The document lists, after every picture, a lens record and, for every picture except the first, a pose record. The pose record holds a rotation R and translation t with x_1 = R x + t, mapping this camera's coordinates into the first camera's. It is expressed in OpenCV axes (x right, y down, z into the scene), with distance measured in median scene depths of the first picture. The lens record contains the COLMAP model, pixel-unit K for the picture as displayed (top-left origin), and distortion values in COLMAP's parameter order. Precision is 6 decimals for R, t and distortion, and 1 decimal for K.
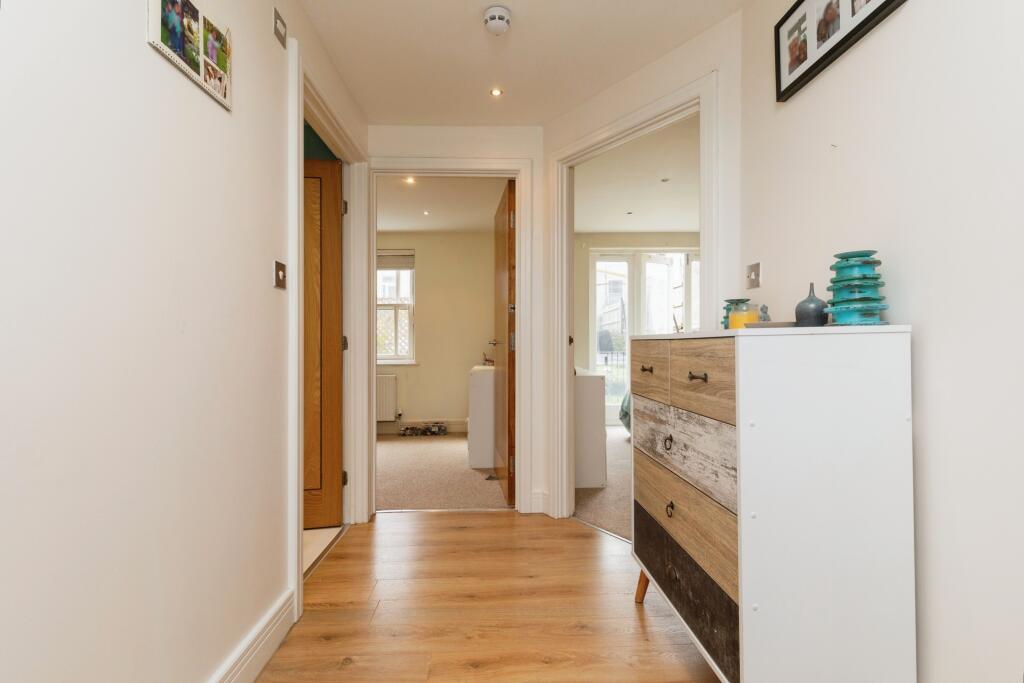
lens RADIAL K [[457.7, 0, 512.0], [0, 457.7, 341.5], [0, 0, 1]] dist [0.000057, -0.000156]
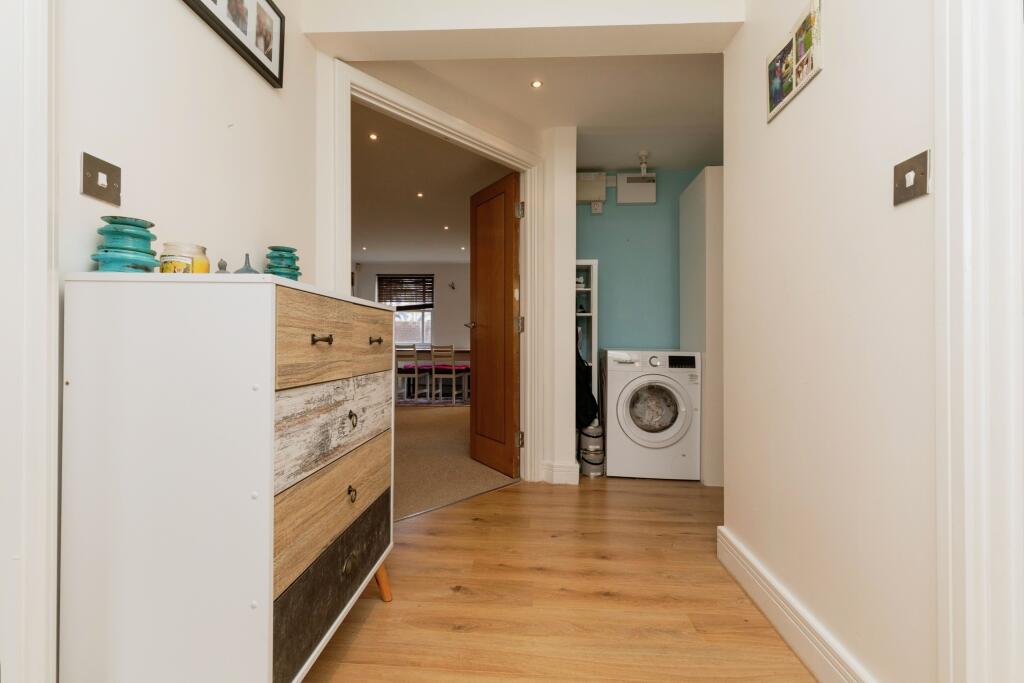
lens RADIAL K [[457.7, 0, 512.0], [0, 457.7, 341.5], [0, 0, 1]] dist [0.000057, -0.000156]
pose [[-0.995131, 0.000843, 0.098562, -0.053548], [-0.000516, 0.999905, -0.013767, 0.088736], [-0.098564, -0.013751, -0.995036, 1.984352]]
